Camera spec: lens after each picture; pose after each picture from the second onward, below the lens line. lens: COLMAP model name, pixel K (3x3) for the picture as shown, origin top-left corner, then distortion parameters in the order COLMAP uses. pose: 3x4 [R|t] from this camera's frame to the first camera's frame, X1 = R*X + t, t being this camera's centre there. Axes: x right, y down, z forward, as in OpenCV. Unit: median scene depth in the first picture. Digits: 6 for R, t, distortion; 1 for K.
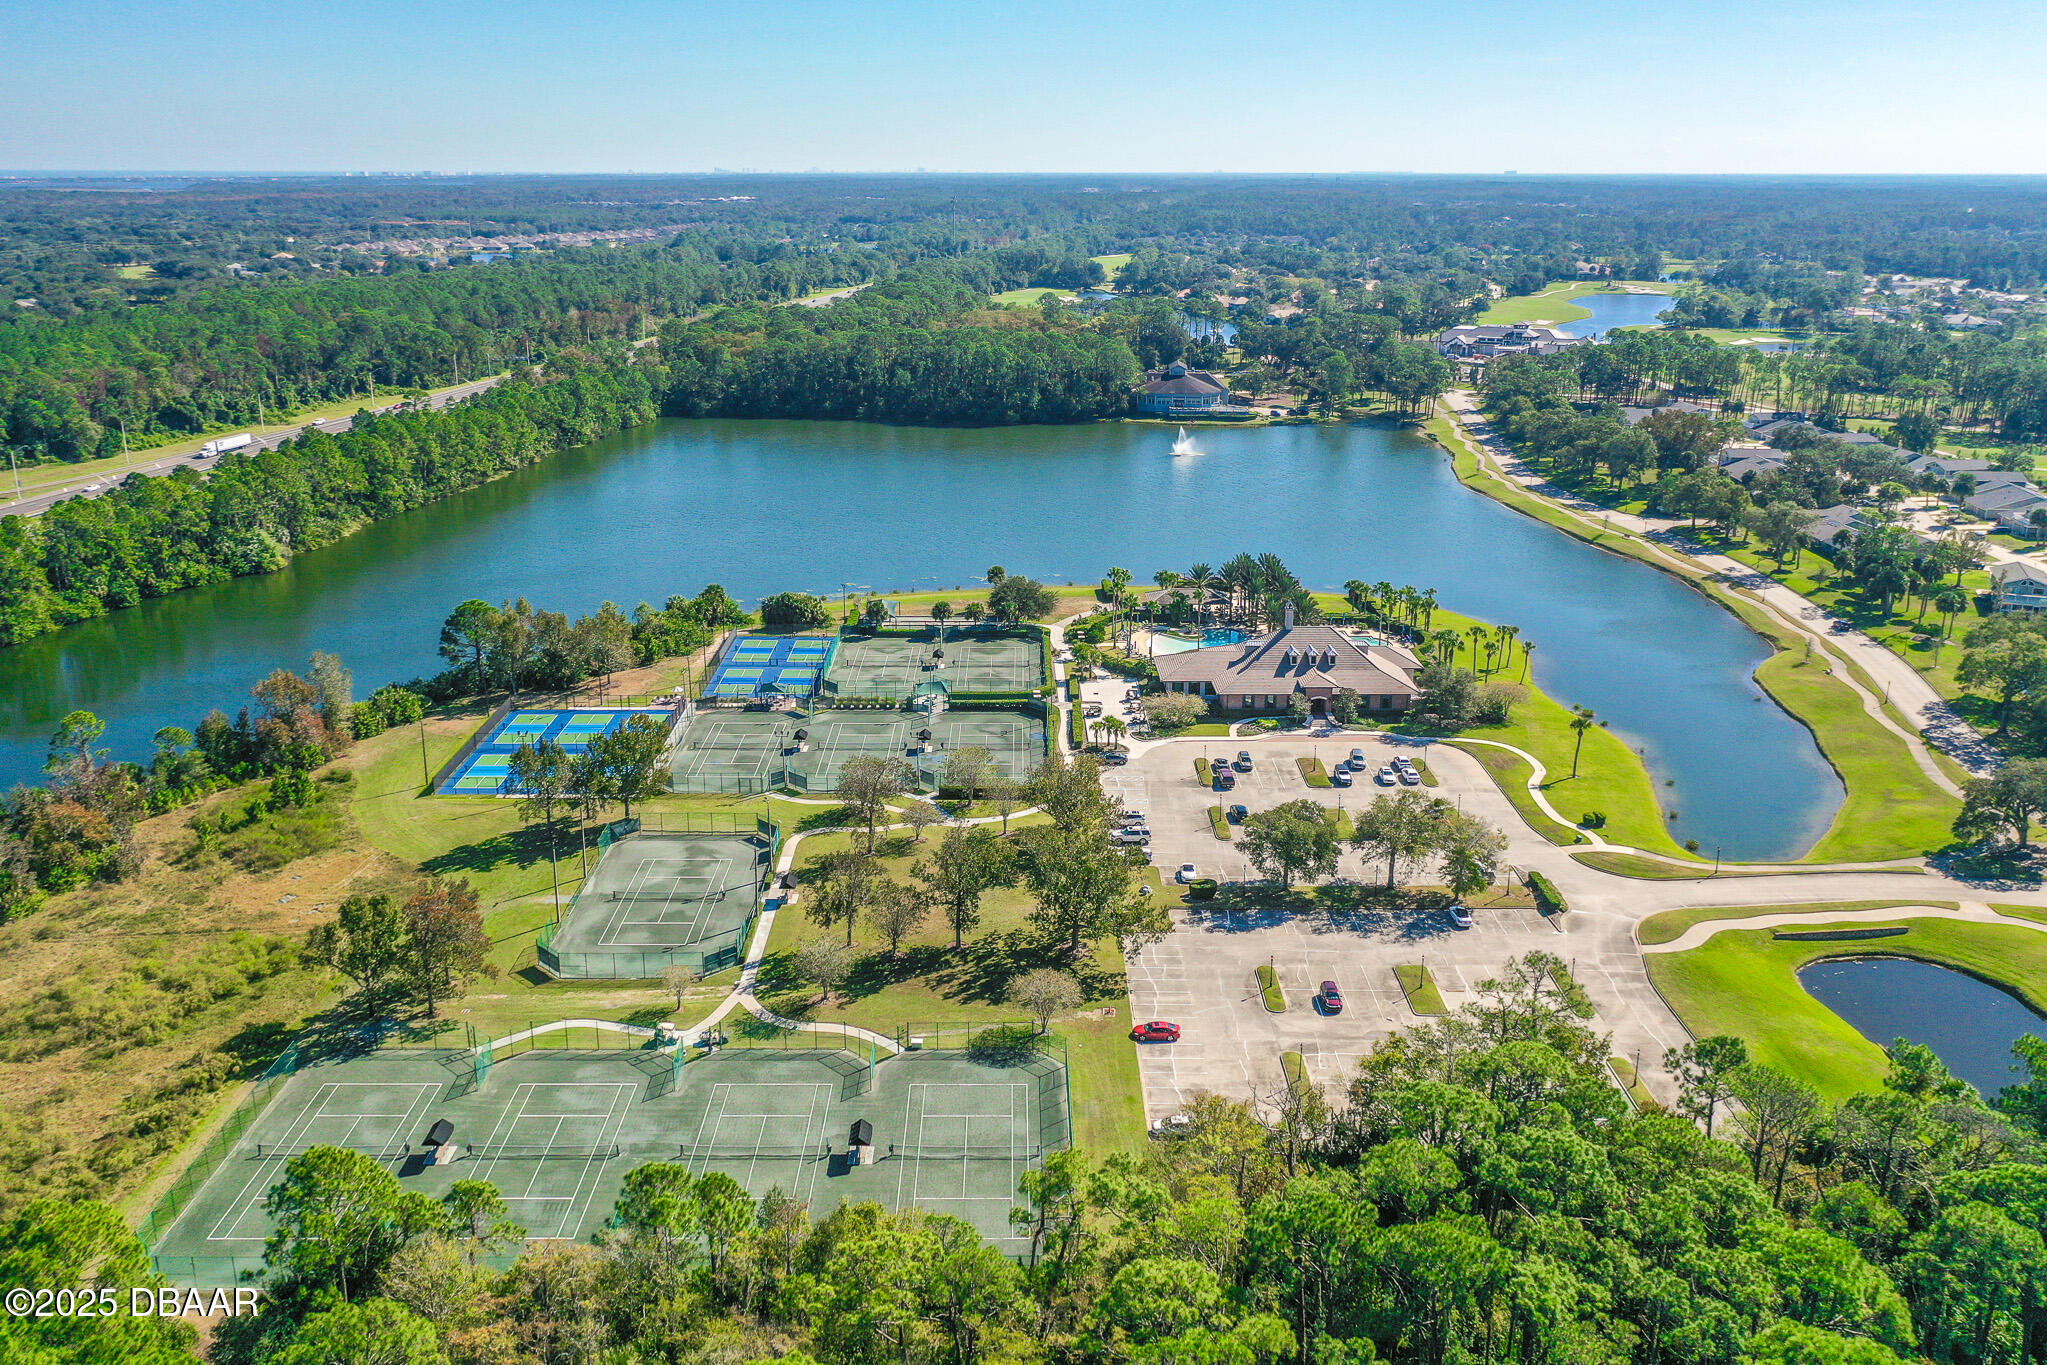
lens RADIAL K [[1639.8, 0, 1023.5], [0, 1639.8, 682.5], [0, 0, 1]] dist [0.006459, 0.001823]
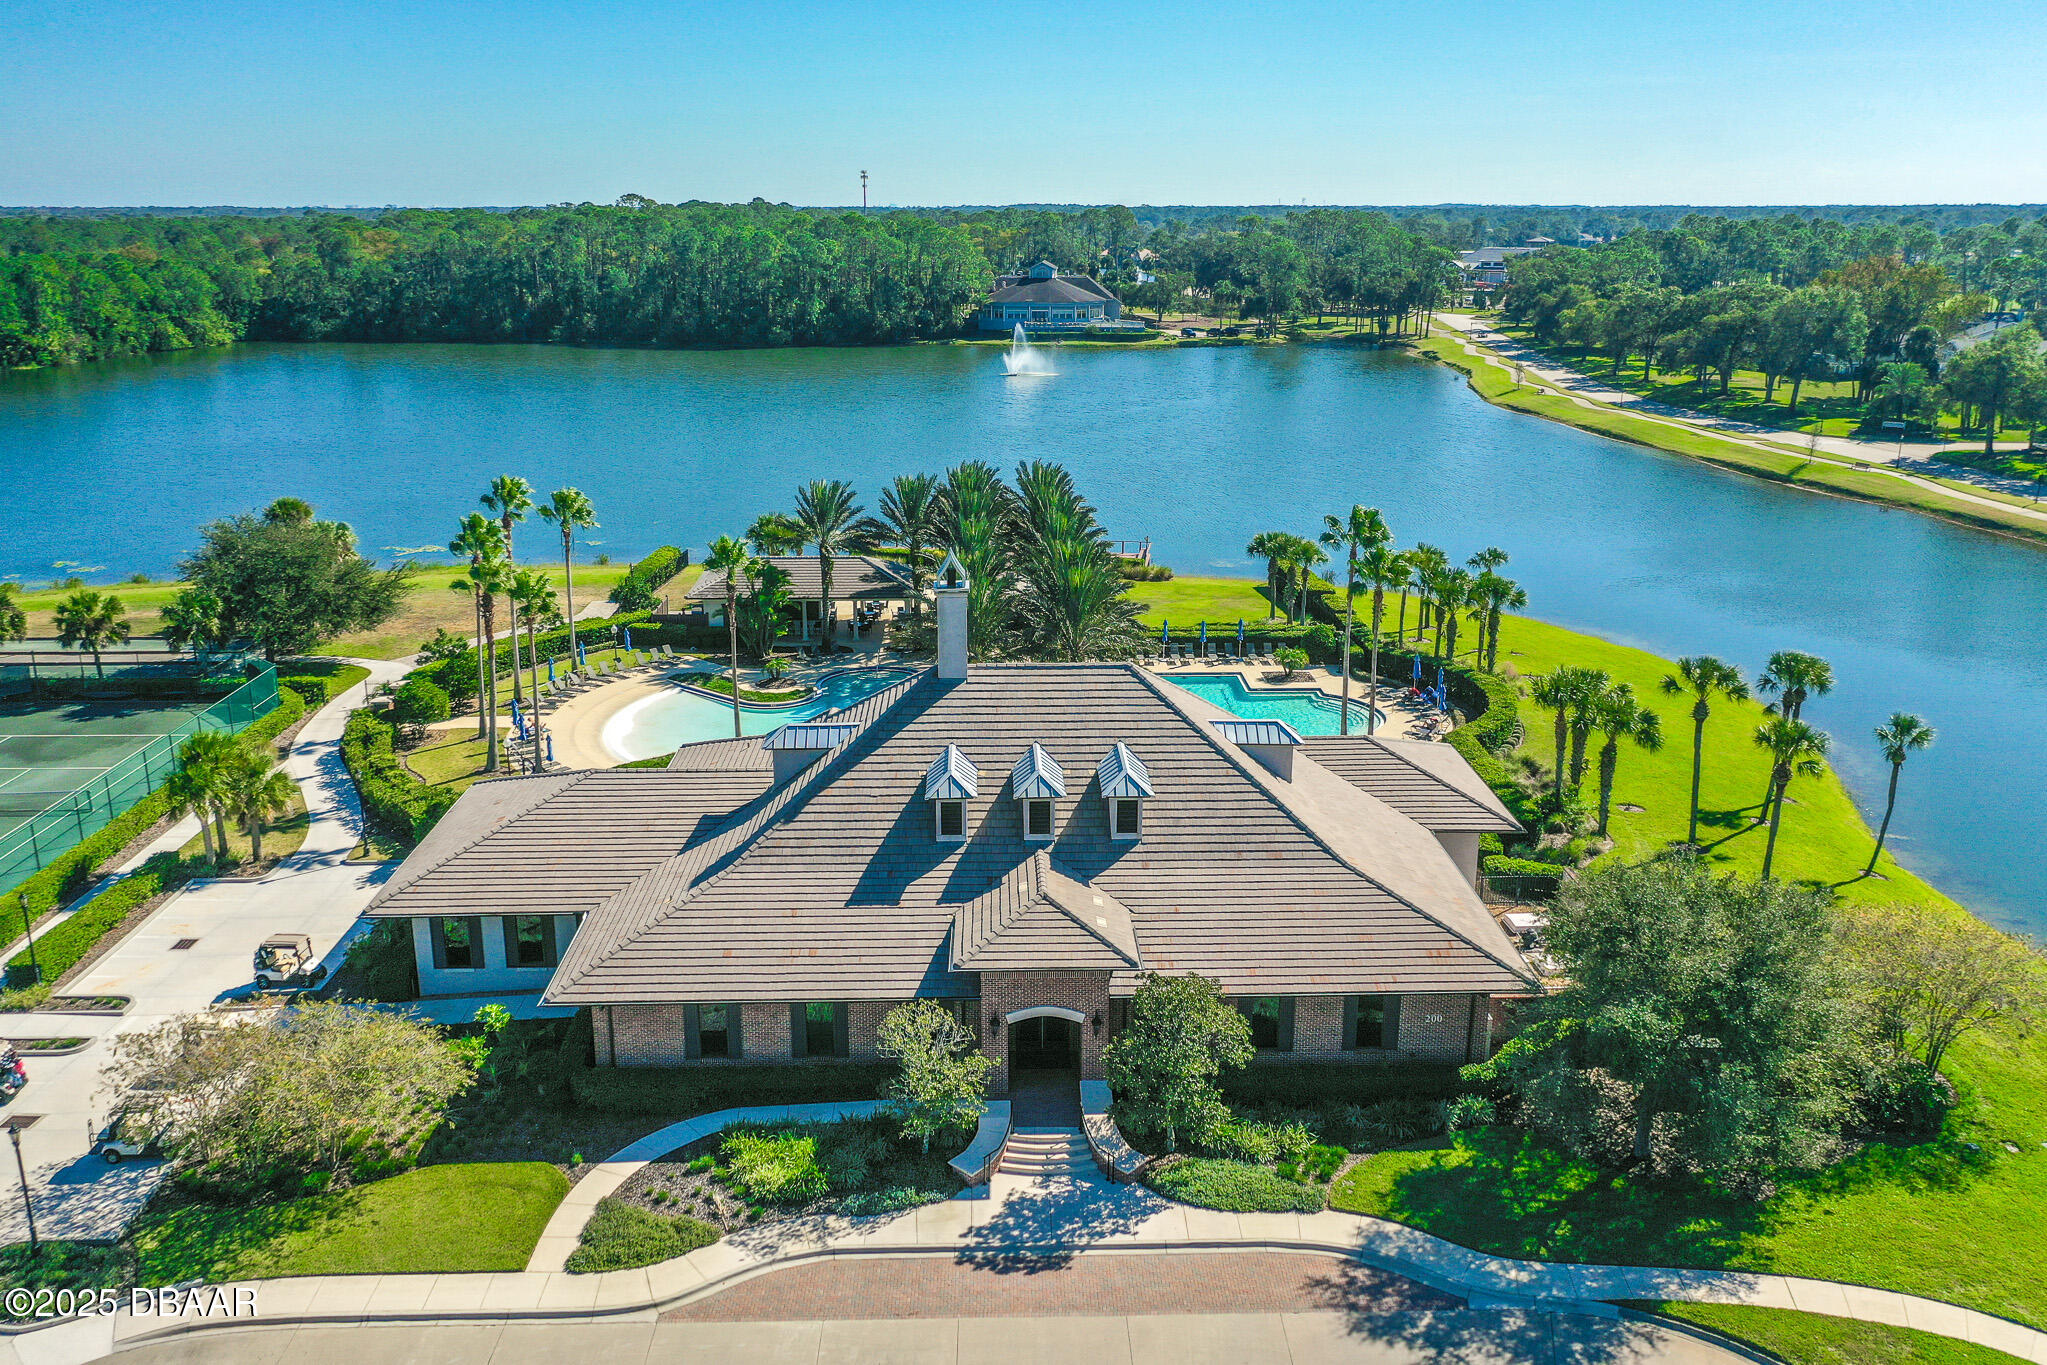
lens RADIAL K [[1639.8, 0, 1023.5], [0, 1639.8, 682.5], [0, 0, 1]] dist [0.006459, 0.001823]
pose [[0.999860, -0.007021, 0.015184, 0.145817], [0.007307, 0.999794, -0.018914, -0.023645], [-0.015048, 0.019023, 0.999706, 0.663672]]
